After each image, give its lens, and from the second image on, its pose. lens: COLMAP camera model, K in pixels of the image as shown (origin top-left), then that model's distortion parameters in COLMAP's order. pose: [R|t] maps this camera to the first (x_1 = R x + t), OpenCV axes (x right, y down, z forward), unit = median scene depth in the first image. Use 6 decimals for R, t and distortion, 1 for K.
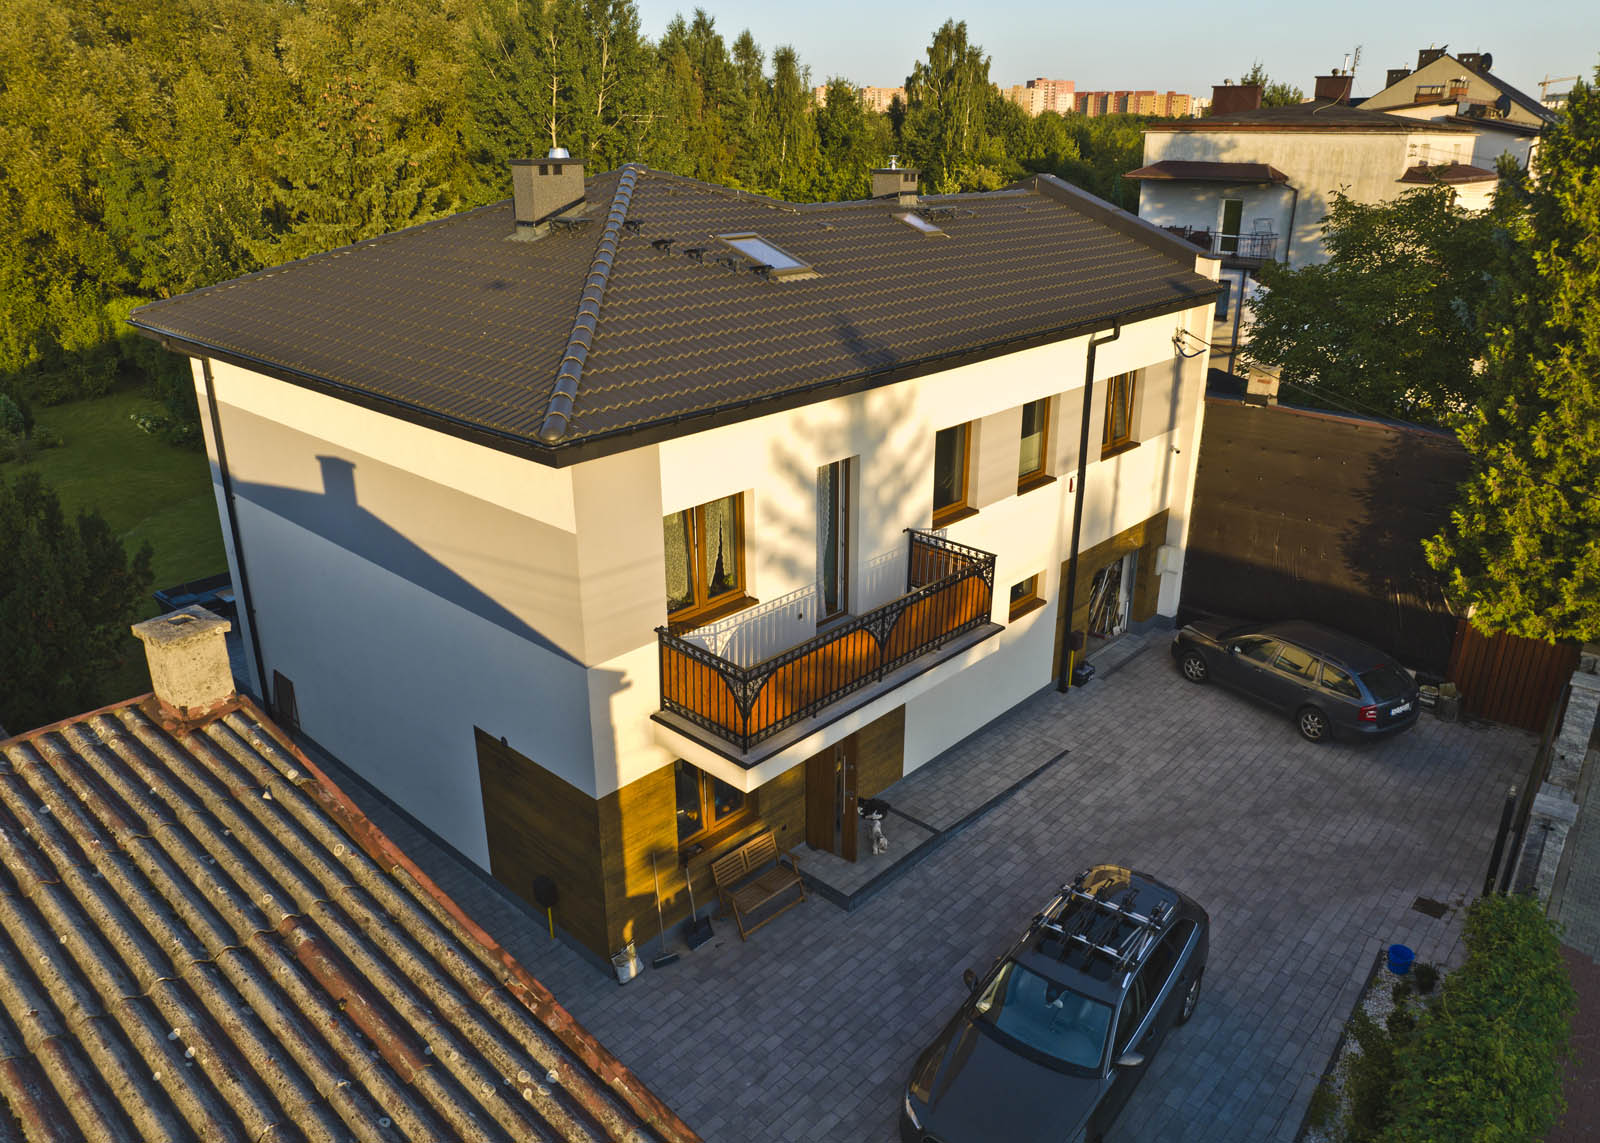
lens RADIAL K [[1140.1, 0, 798.4], [0, 1140.1, 540.1], [0, 0, 1]] dist [-0.052417, 0.030587]
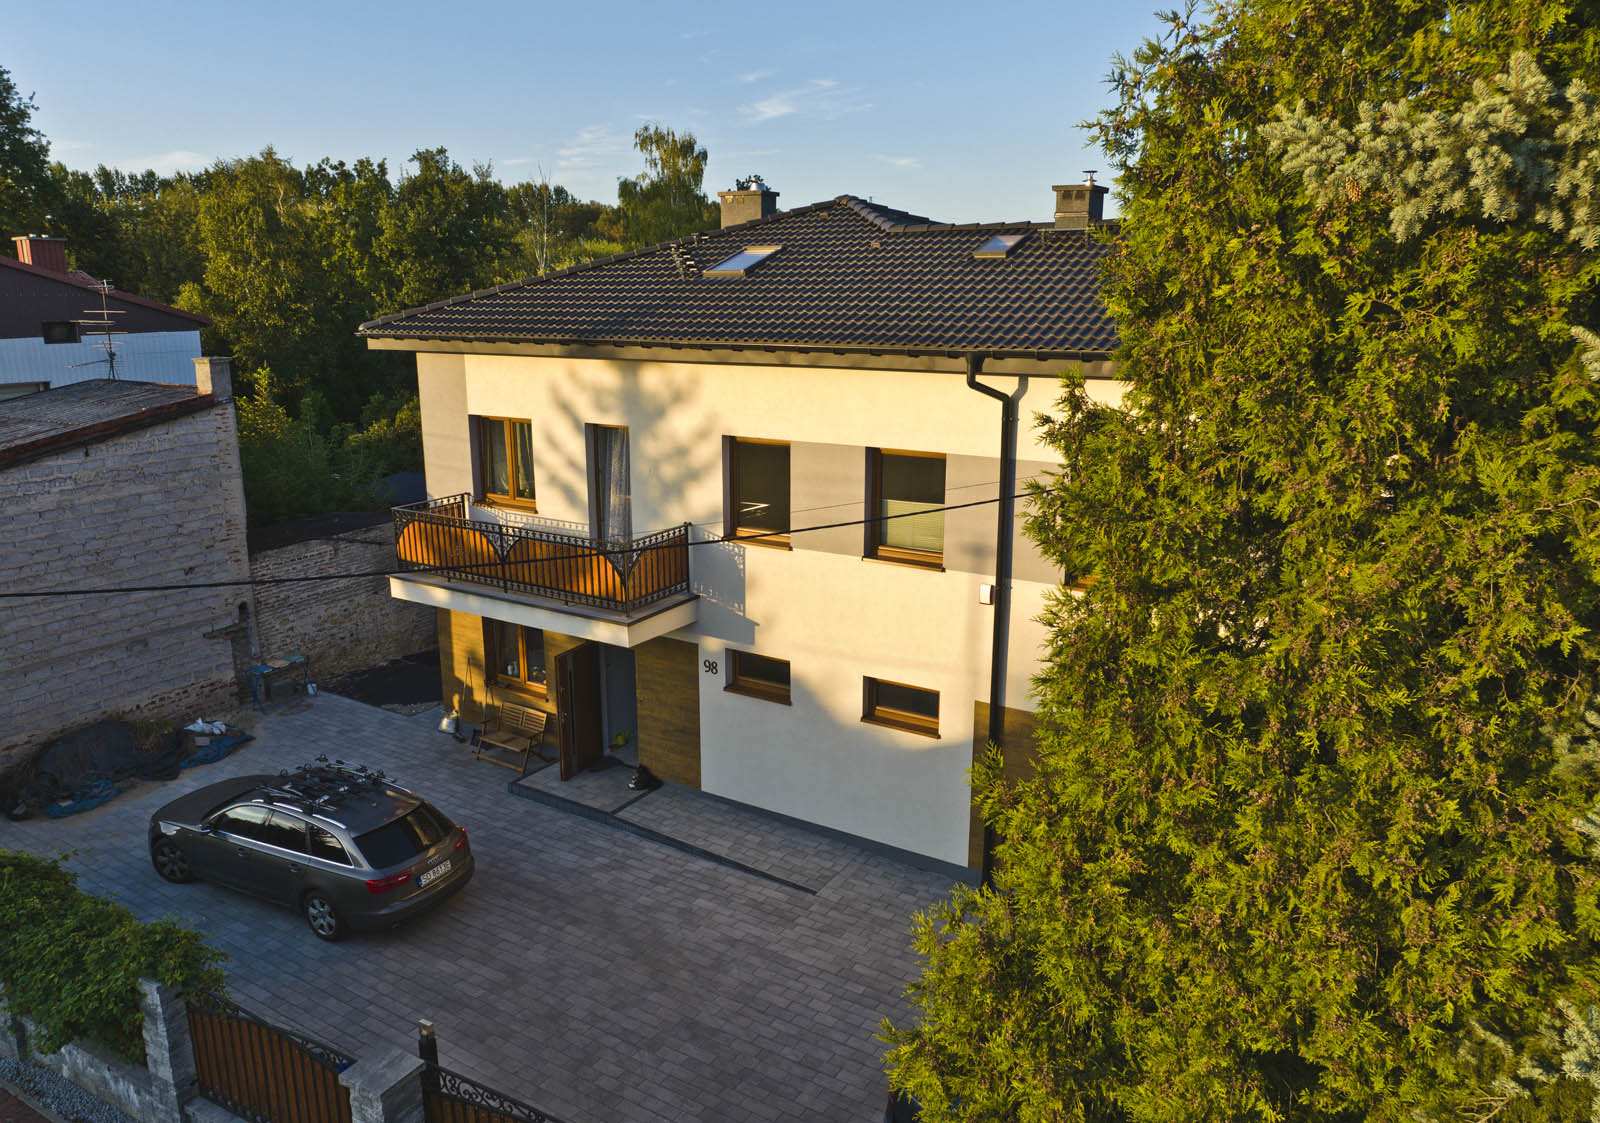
lens RADIAL K [[1139.9, 0, 800.0], [0, 1139.9, 561.5], [0, 0, 1]] dist [-0.003593, -0.080422]
pose [[0.183467, 0.231307, -0.955425, 1.017018], [-0.337920, 0.927533, 0.159665, -0.161327], [0.923120, 0.293564, 0.248335, 0.793898]]
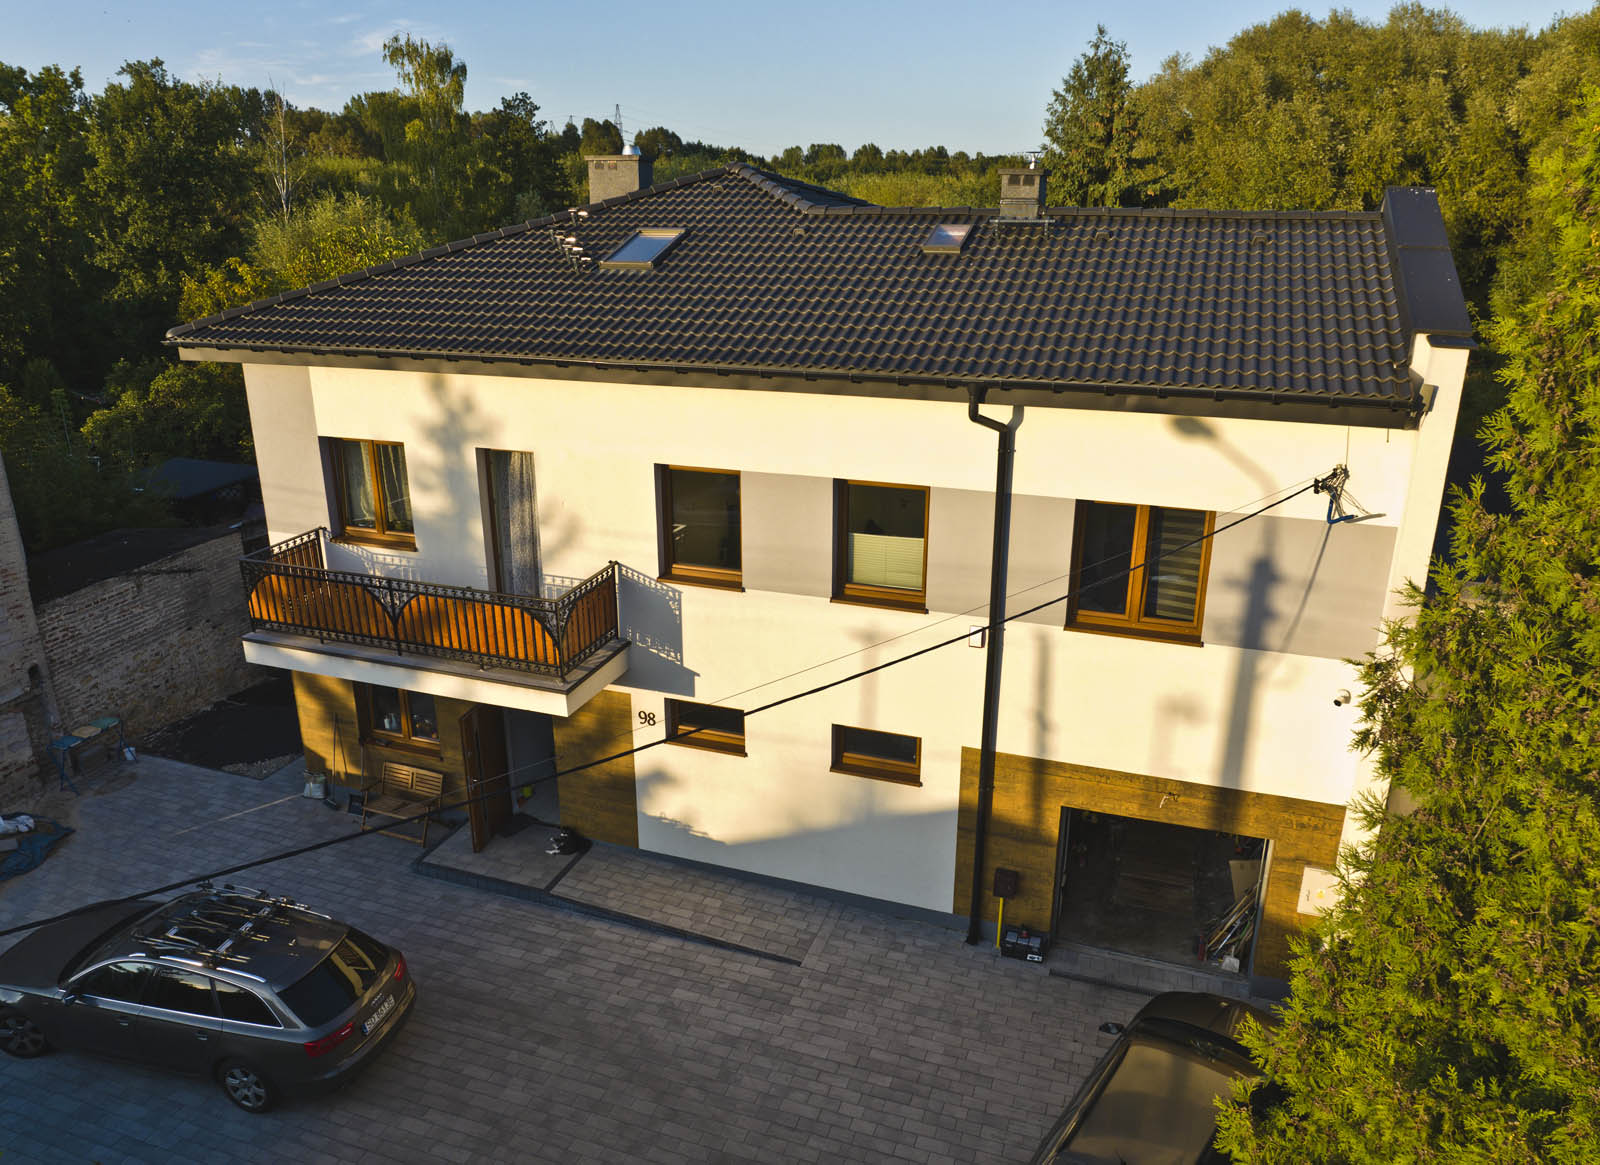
lens RADIAL K [[1137.9, 0, 801.8], [0, 1137.9, 587.9], [0, 0, 1]] dist [-0.040261, 0.010557]
pose [[0.391512, 0.302149, -0.869151, 0.864870], [-0.316012, 0.931254, 0.181389, -0.183774], [0.864207, 0.203646, 0.460080, 0.676152]]
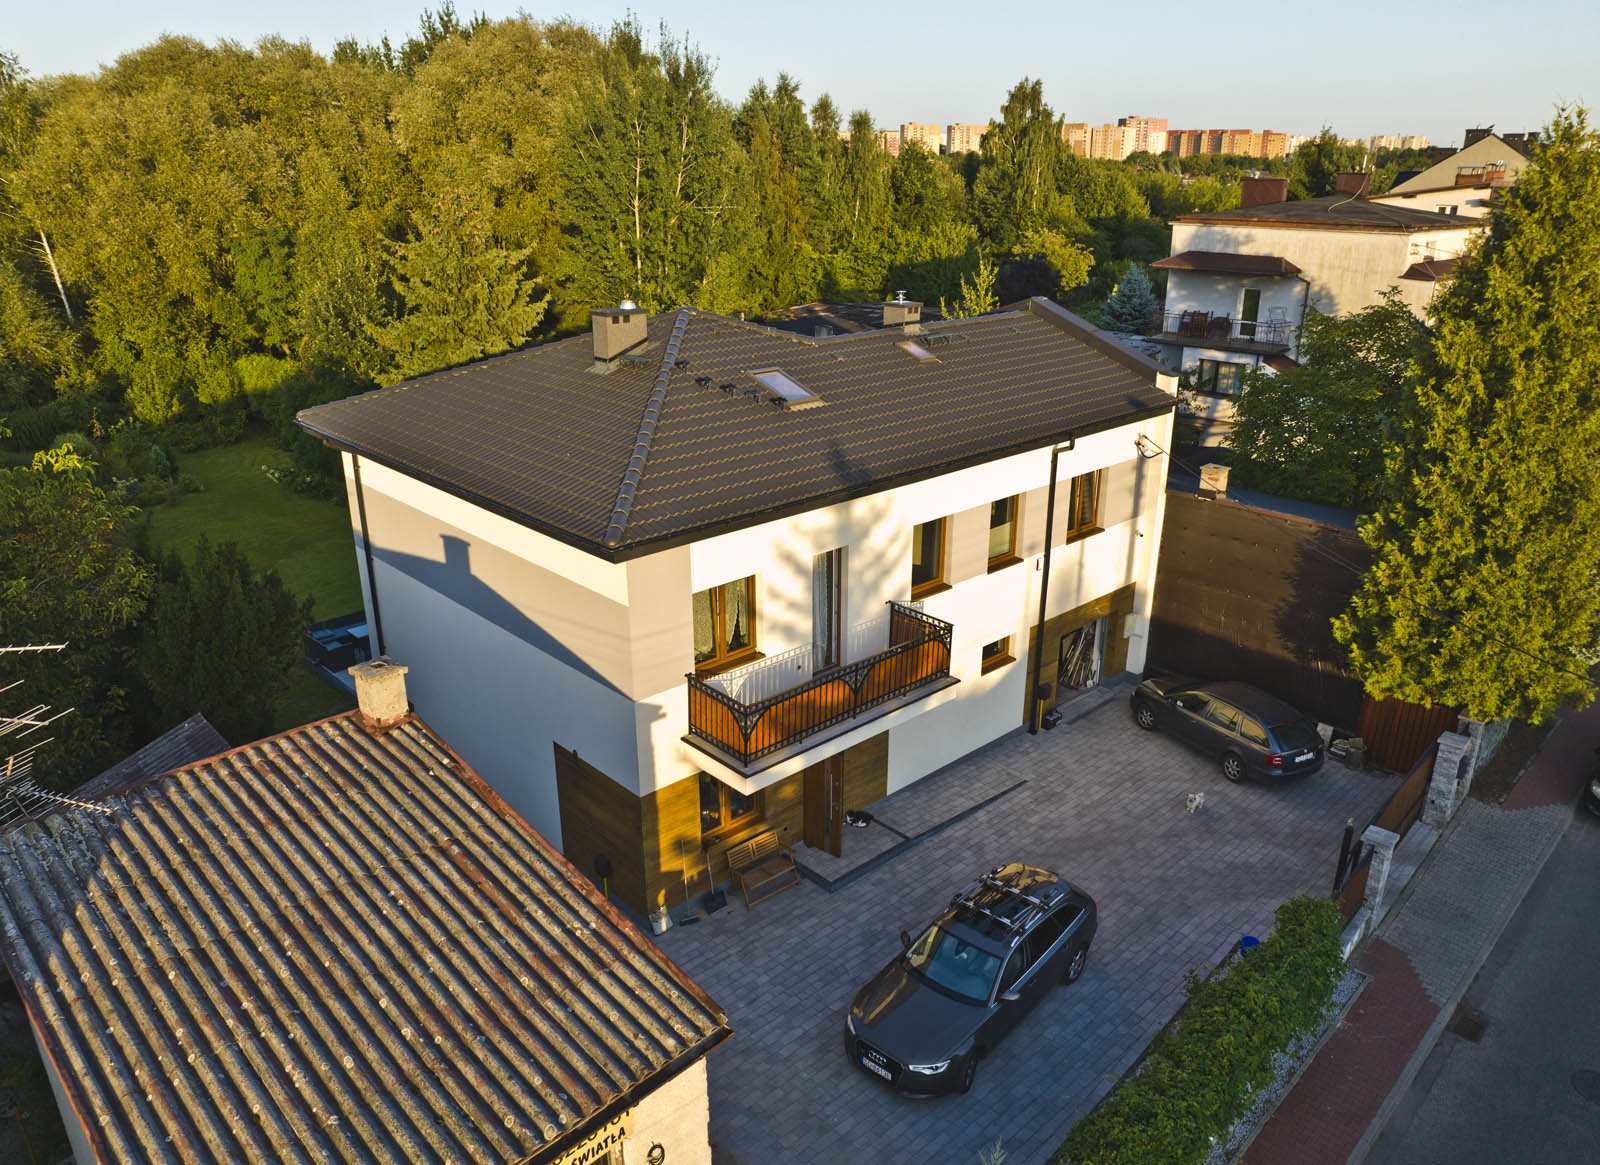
lens RADIAL K [[1137.9, 0, 801.8], [0, 1137.9, 587.9], [0, 0, 1]] dist [-0.040261, 0.010557]
pose [[0.997551, 0.027331, -0.064384, 0.074263], [-0.026692, 0.999586, 0.010764, -0.033672], [0.064651, -0.009019, 0.997867, -0.267331]]
